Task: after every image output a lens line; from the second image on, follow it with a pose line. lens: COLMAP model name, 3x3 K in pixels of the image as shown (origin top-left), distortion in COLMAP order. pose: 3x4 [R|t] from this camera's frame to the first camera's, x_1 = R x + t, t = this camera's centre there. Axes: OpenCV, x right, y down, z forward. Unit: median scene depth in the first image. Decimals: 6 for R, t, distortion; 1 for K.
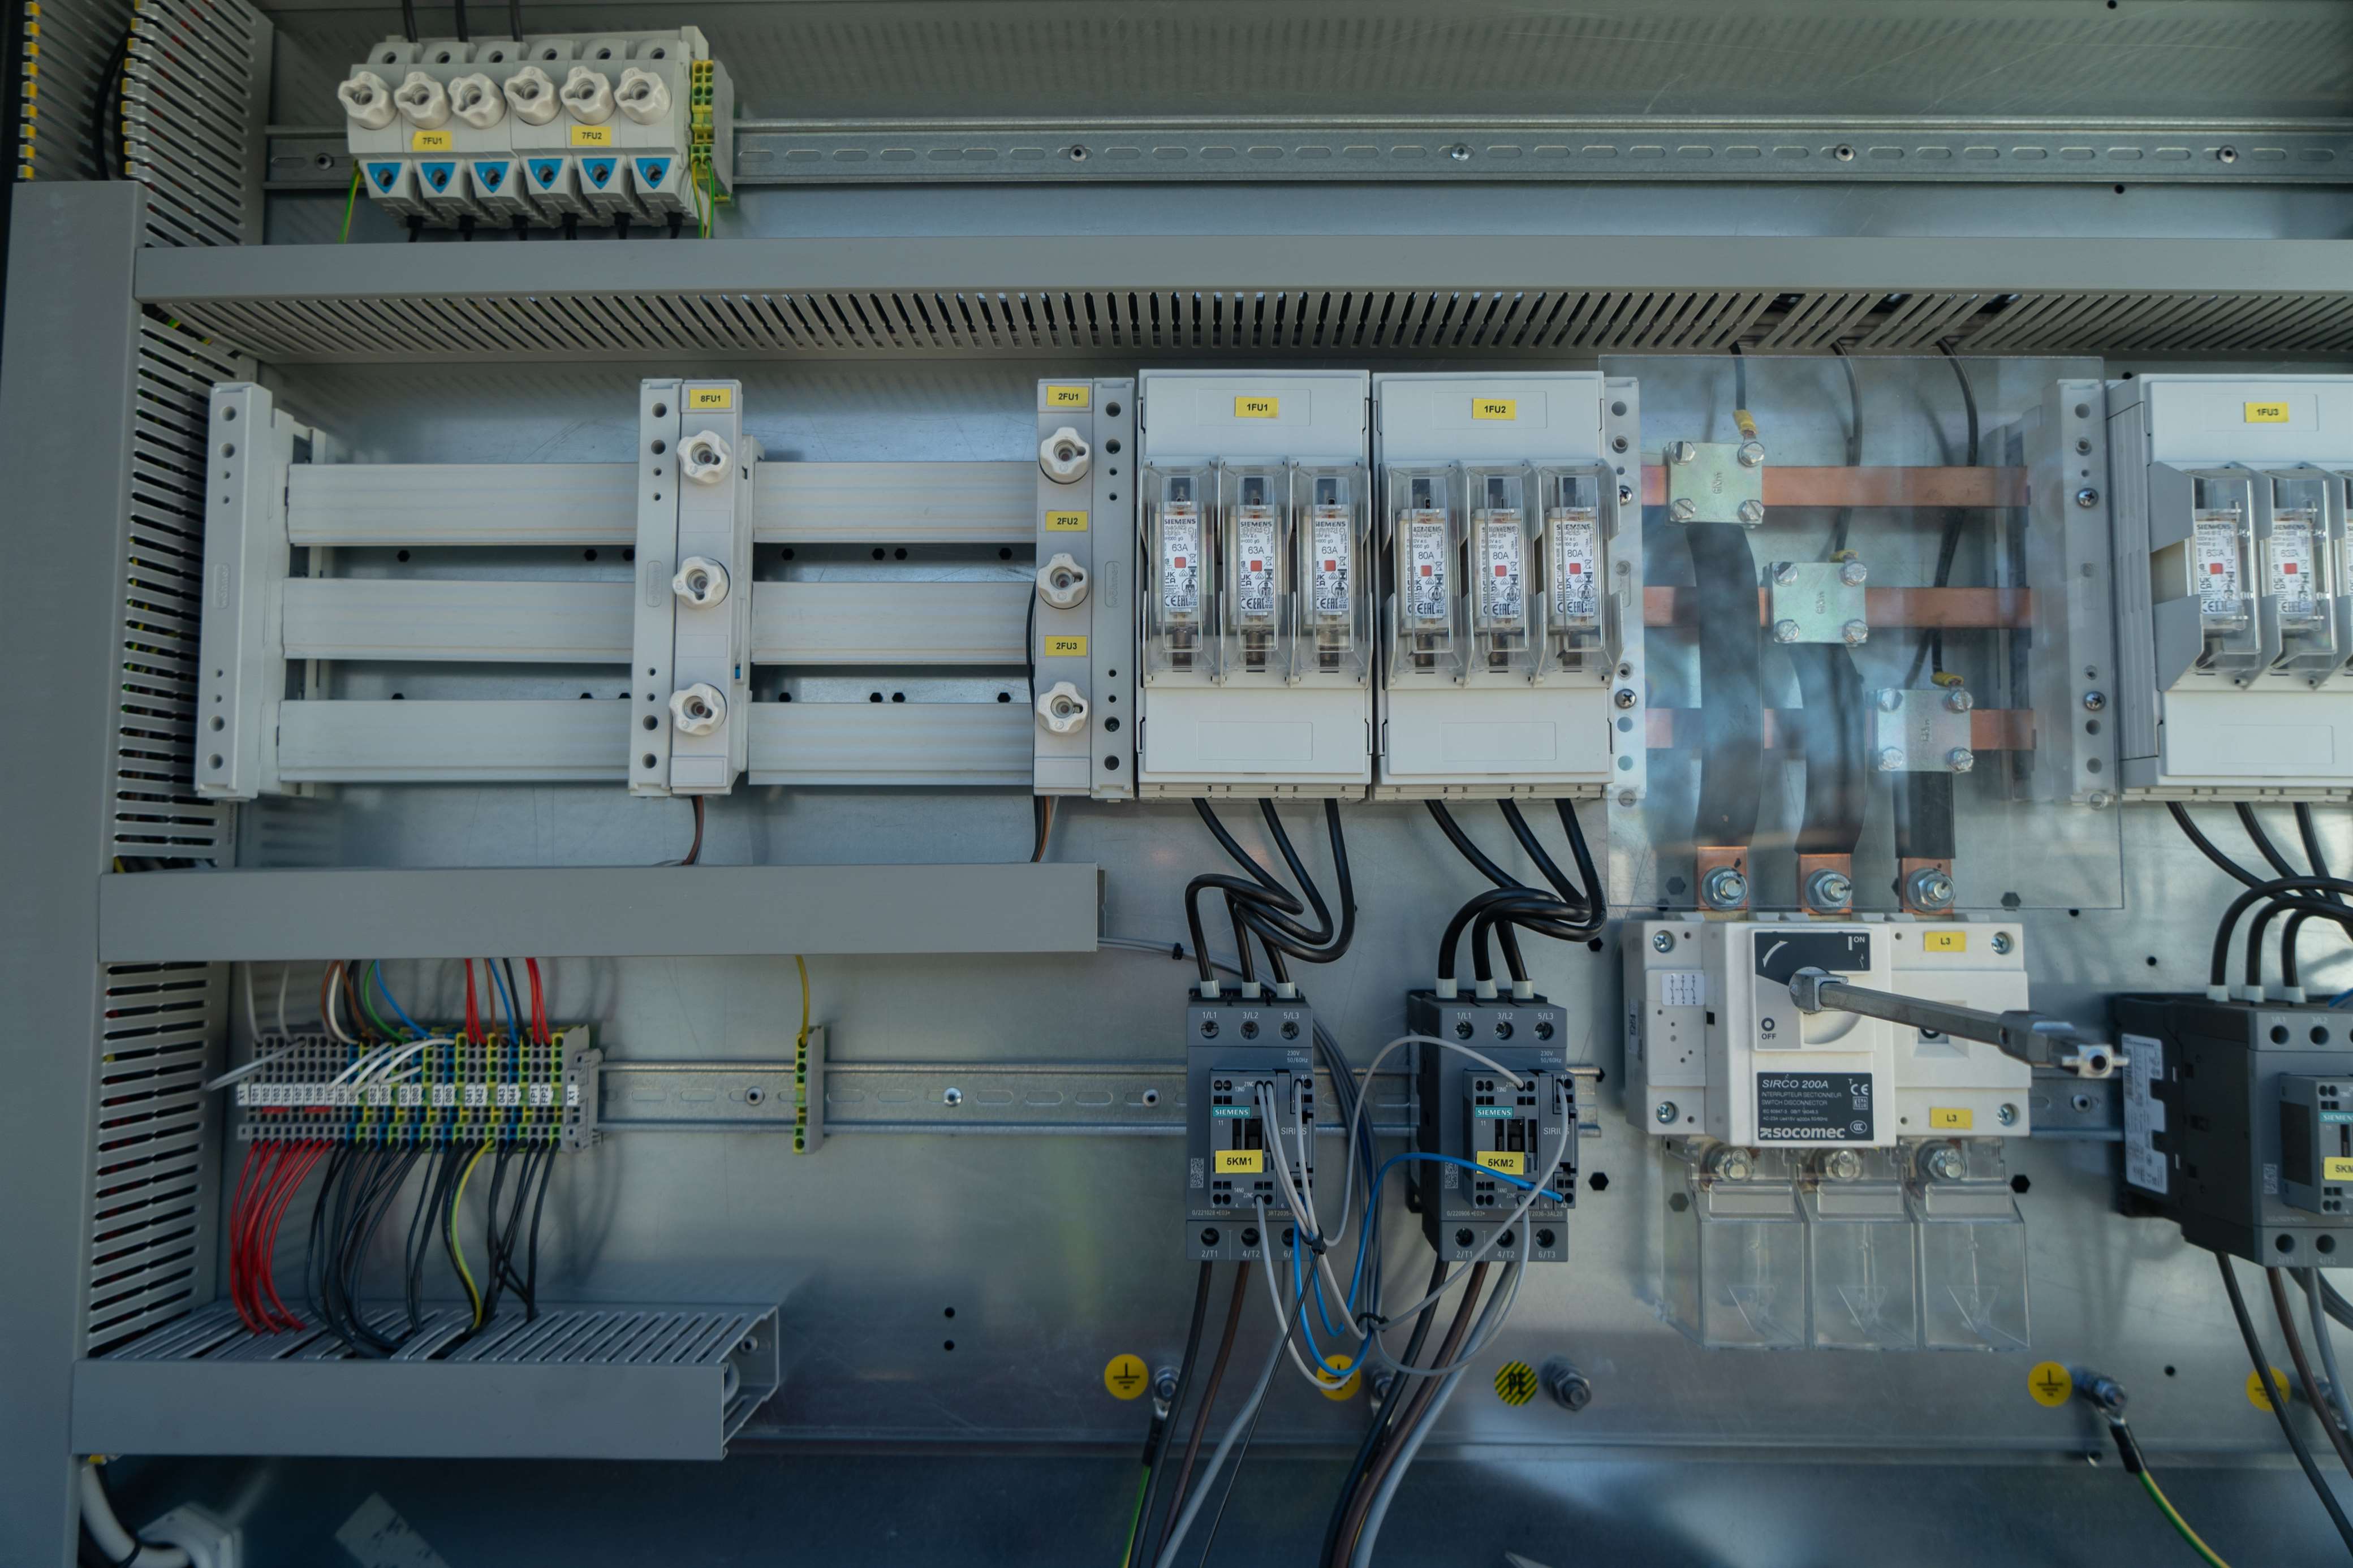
lens RADIAL K [[1562.6, 0, 1181.4], [0, 1562.6, 775.1], [0, 0, 1]] dist [0.000640, -0.000899]
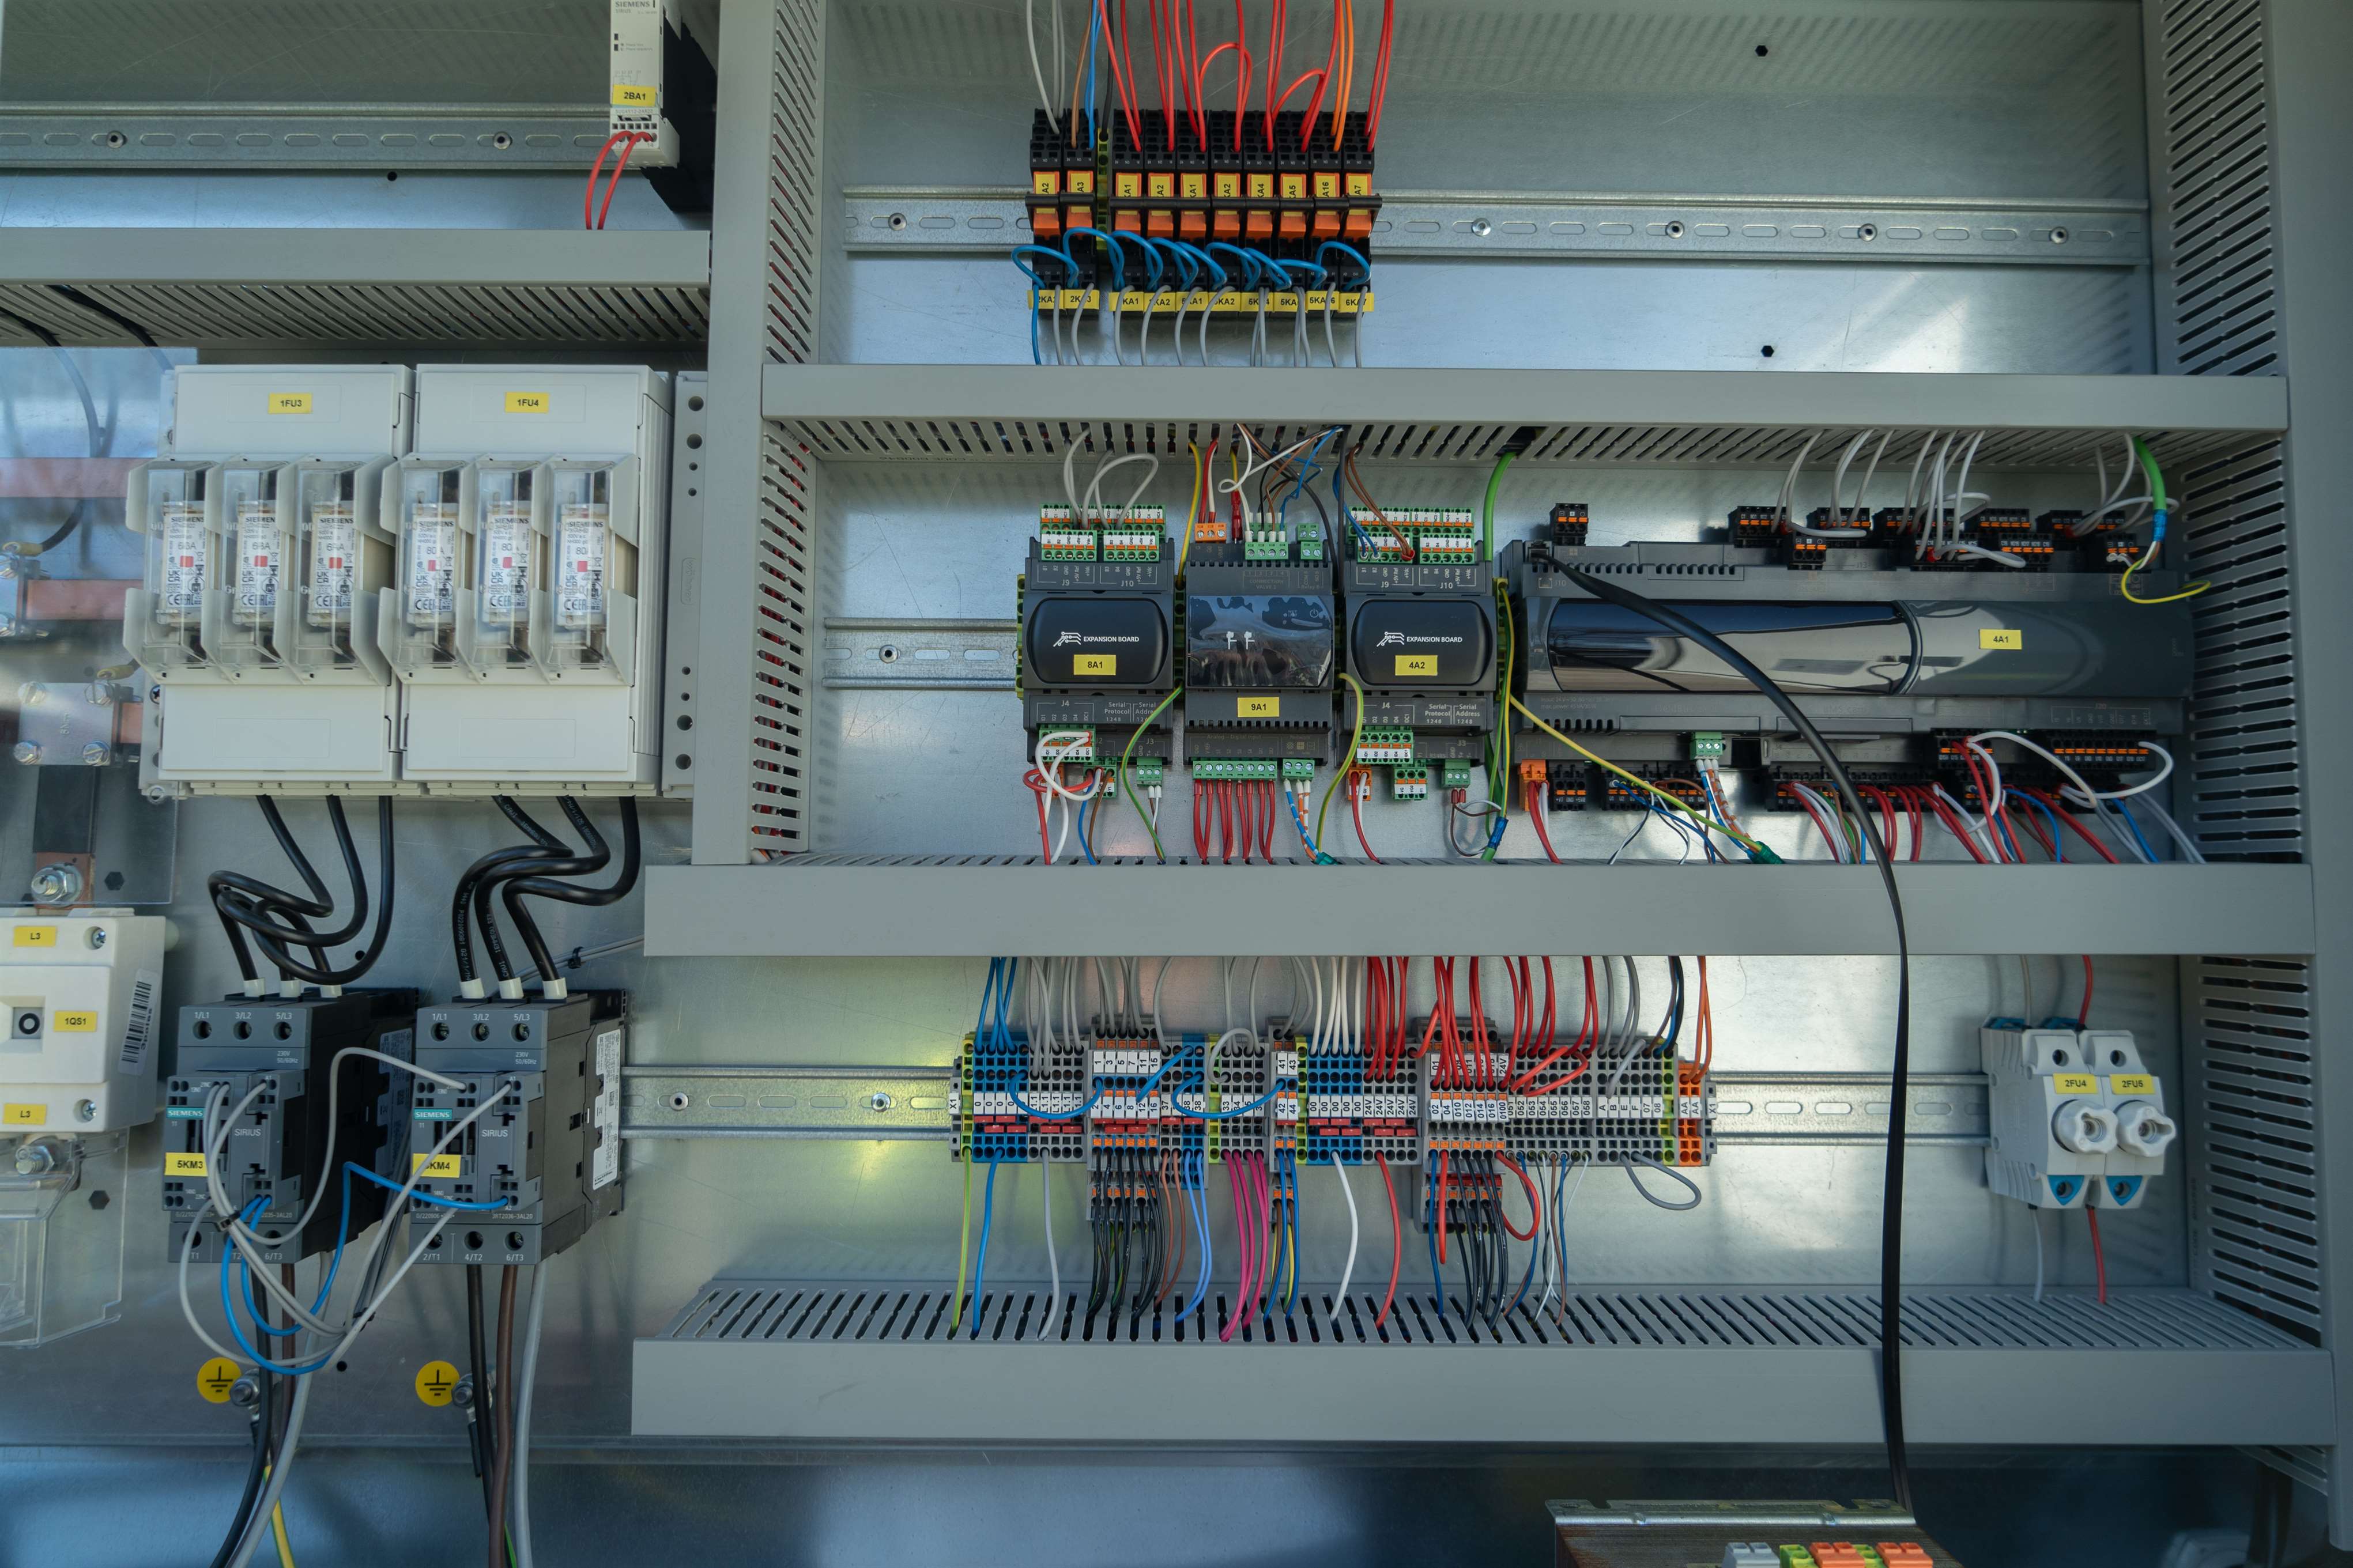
lens RADIAL K [[1591.8, 0, 1176.5], [0, 1591.8, 784.0], [0, 0, 1]] dist [-0.023424, -0.000203]
pose [[0.999781, 0.001734, 0.020844, 0.635620], [-0.001833, 0.999987, 0.004750, 0.002197], [-0.020836, -0.004788, 0.999771, -0.005209]]
